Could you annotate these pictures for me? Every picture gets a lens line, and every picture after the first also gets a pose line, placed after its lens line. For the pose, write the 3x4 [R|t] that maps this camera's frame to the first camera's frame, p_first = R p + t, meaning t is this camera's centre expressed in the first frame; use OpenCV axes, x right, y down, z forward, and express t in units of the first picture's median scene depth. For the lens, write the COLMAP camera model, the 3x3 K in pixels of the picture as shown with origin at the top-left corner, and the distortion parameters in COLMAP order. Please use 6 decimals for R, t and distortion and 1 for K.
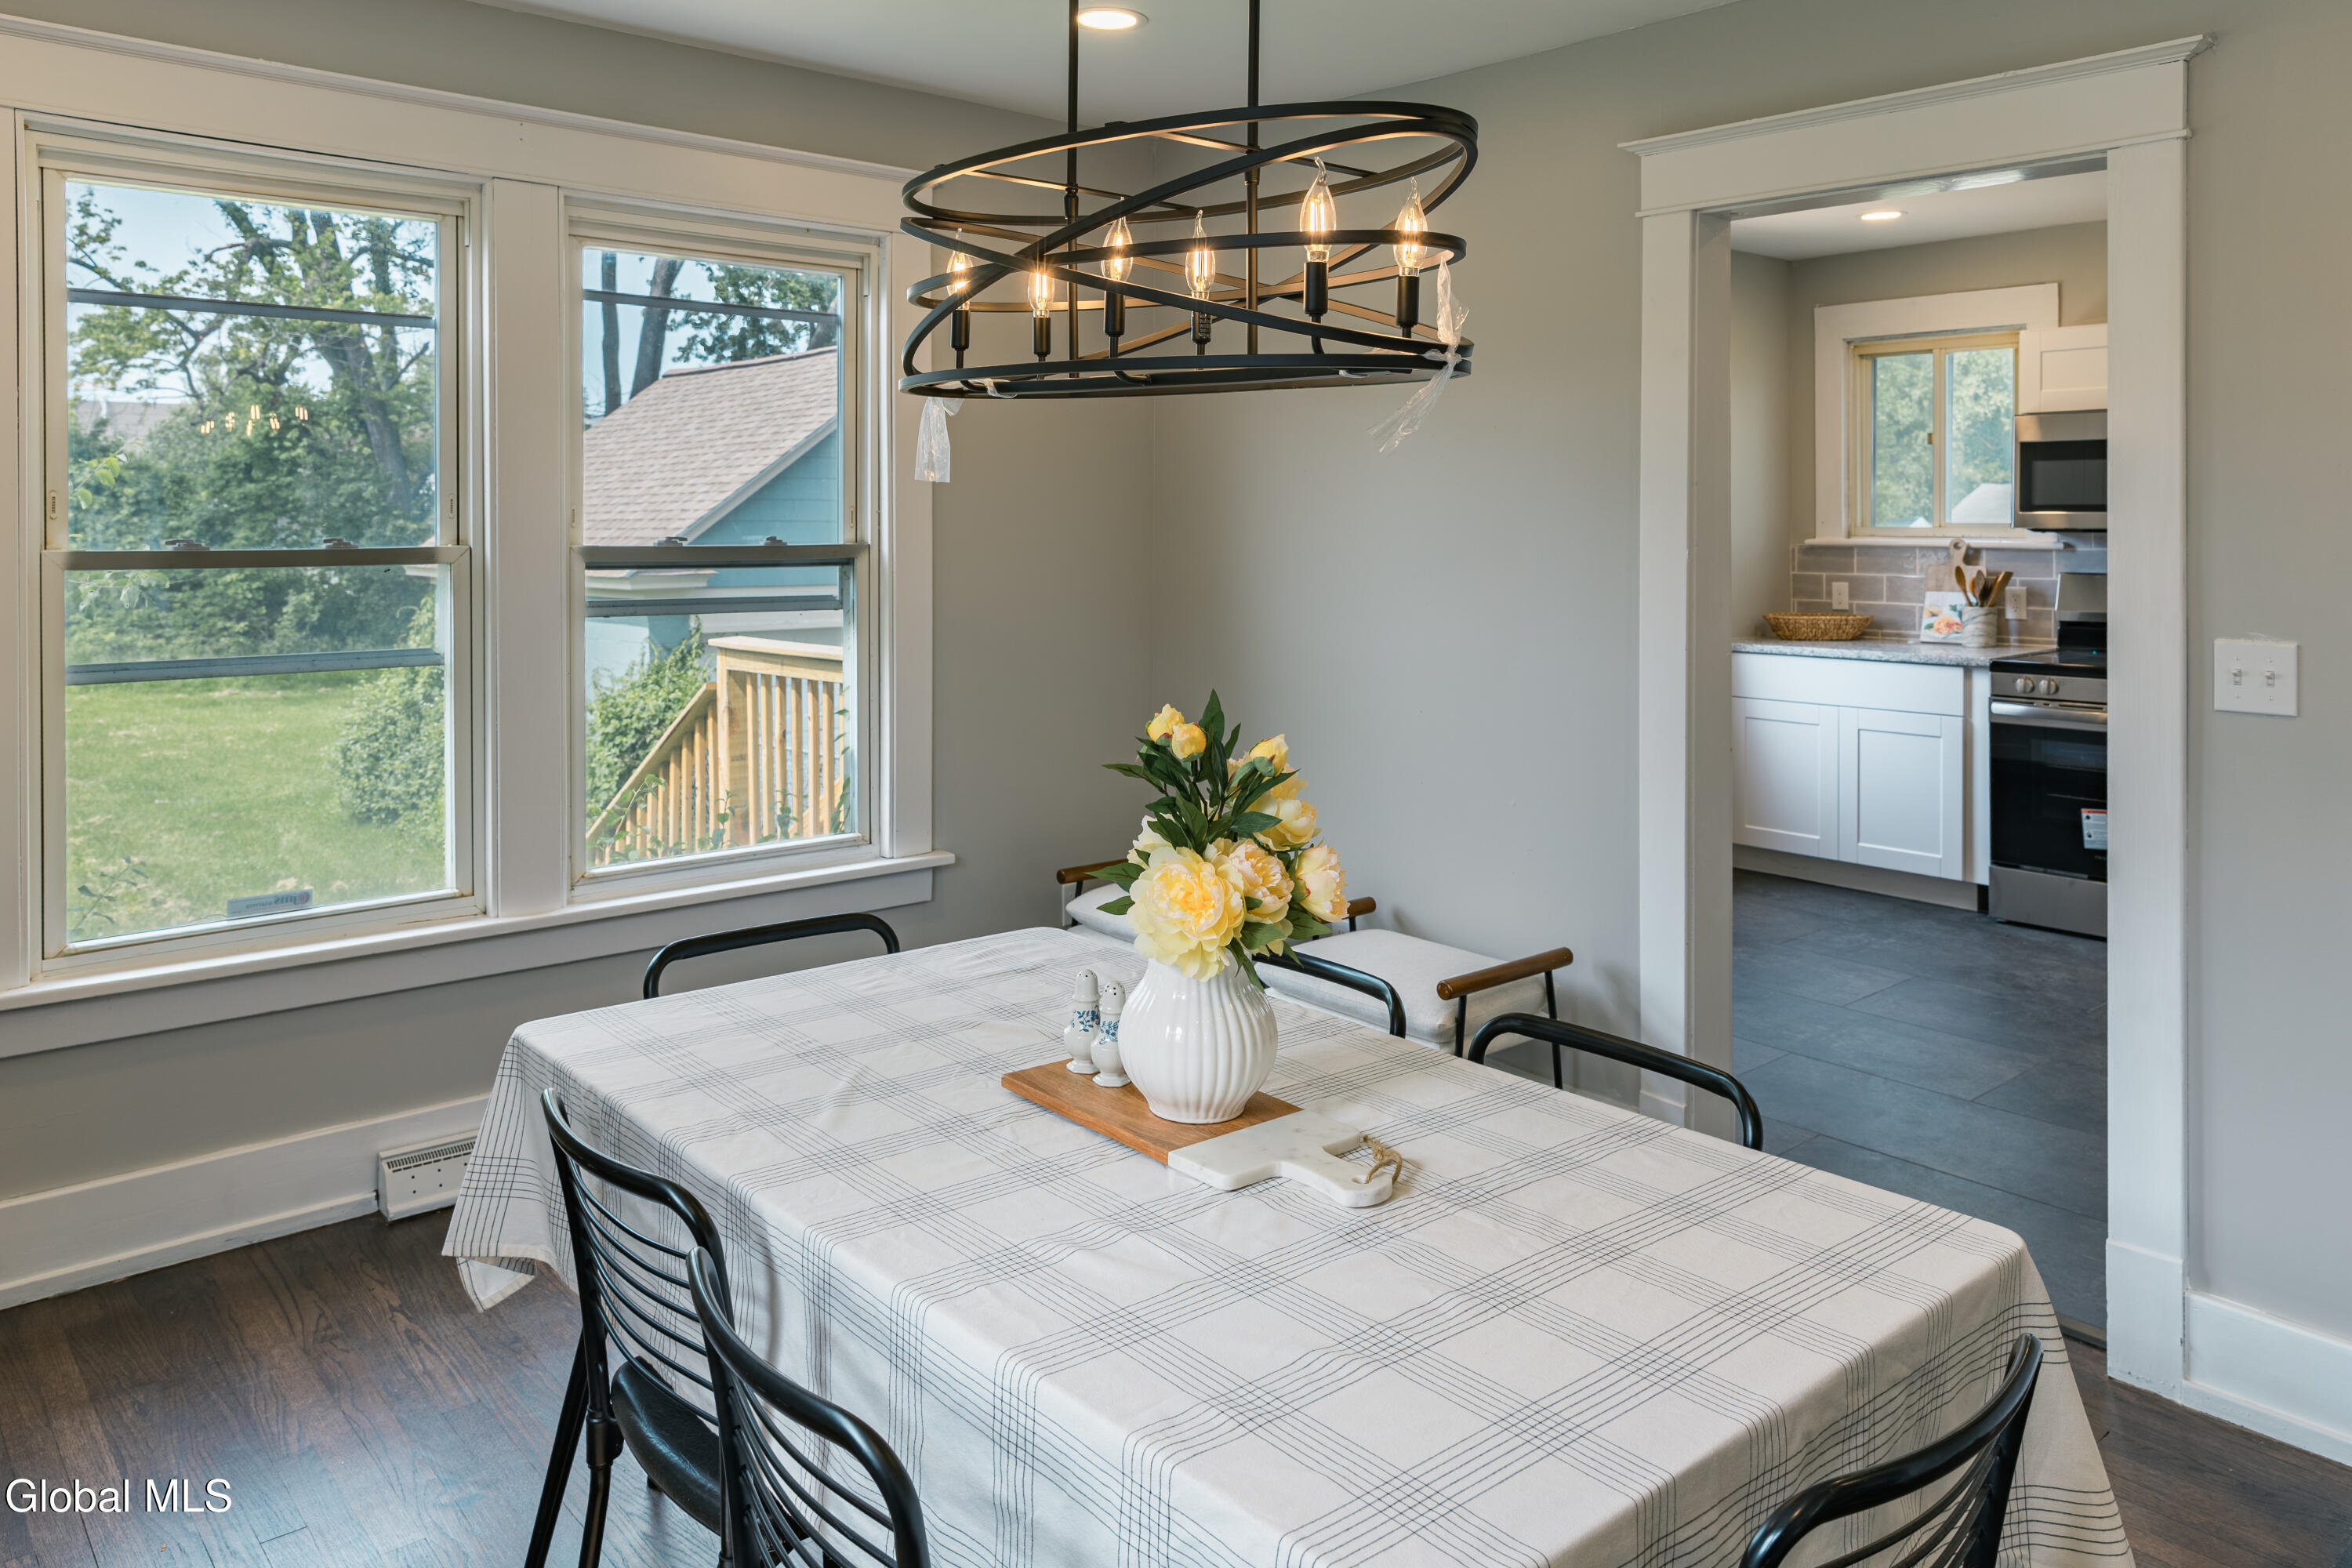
lens RADIAL K [[1589.9, 0, 1179.8], [0, 1589.9, 557.6], [0, 0, 1]] dist [0.006758, -0.004799]
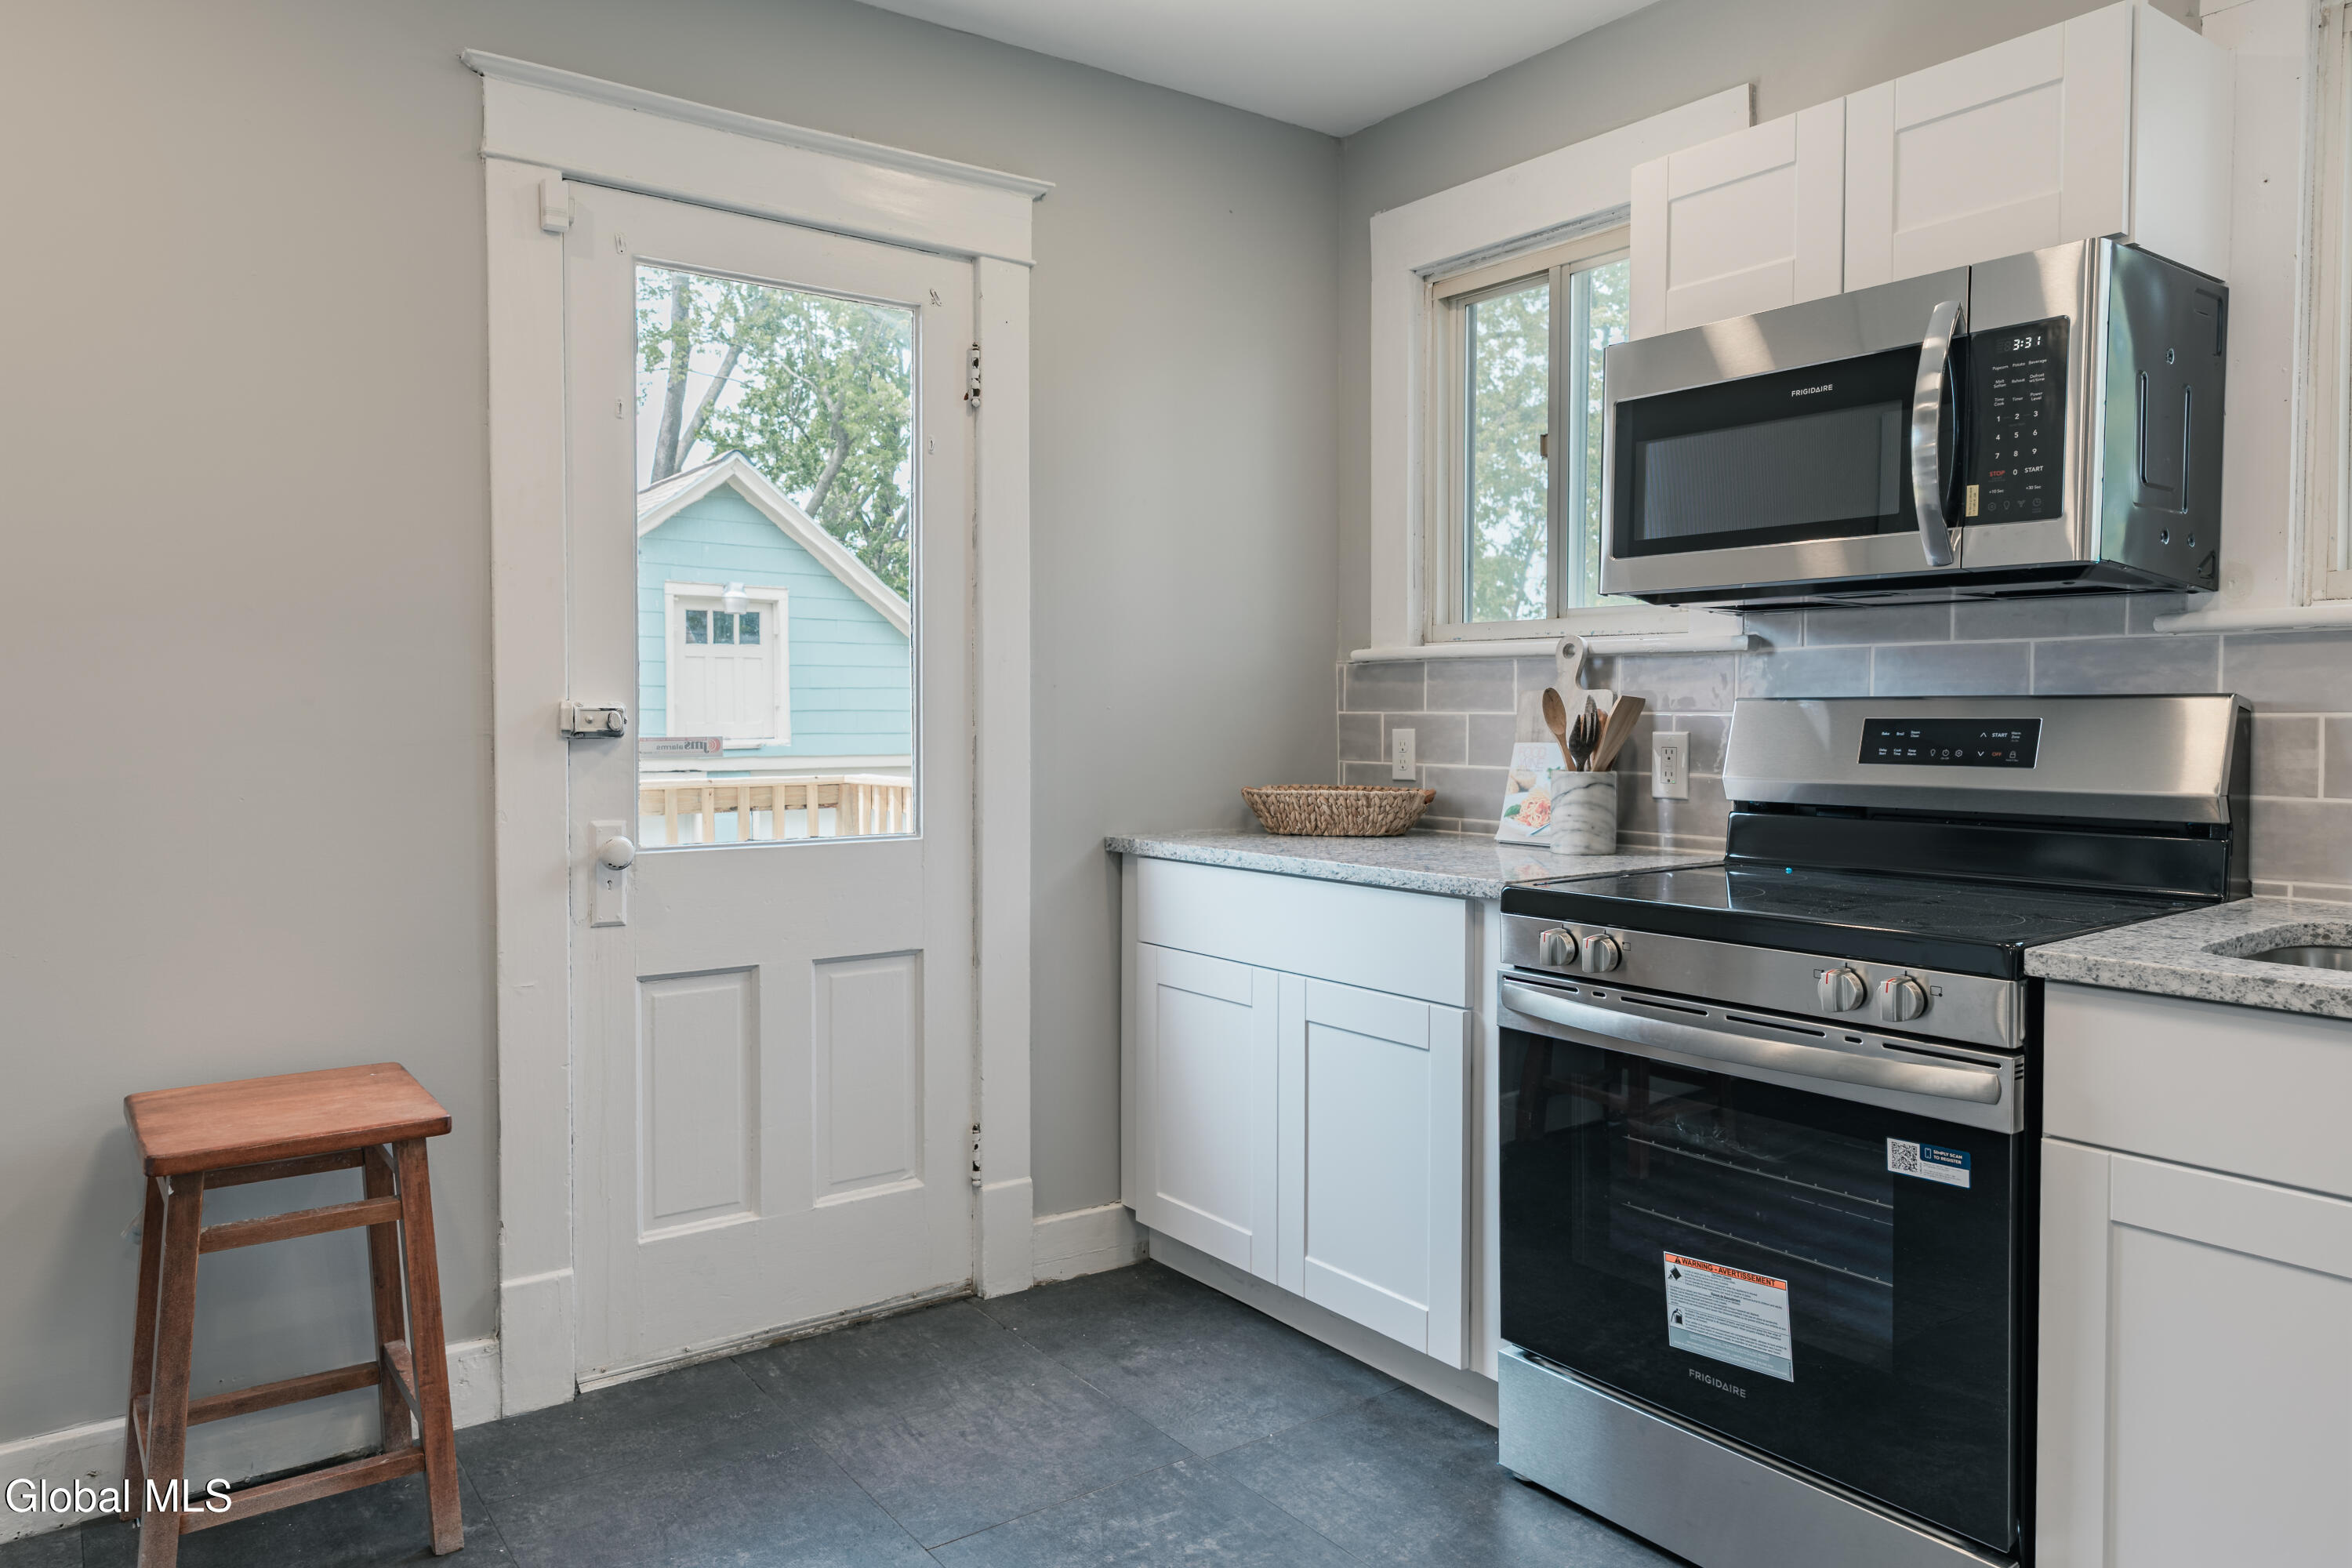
lens RADIAL K [[1589.9, 0, 1176.0], [0, 1589.9, 780.6], [0, 0, 1]] dist [0.006758, -0.004799]
pose [[0.999036, 0.010316, -0.042669, 0.386400], [-0.009474, 0.999757, 0.019890, 0.024682], [0.042864, -0.019466, 0.998891, 0.496209]]
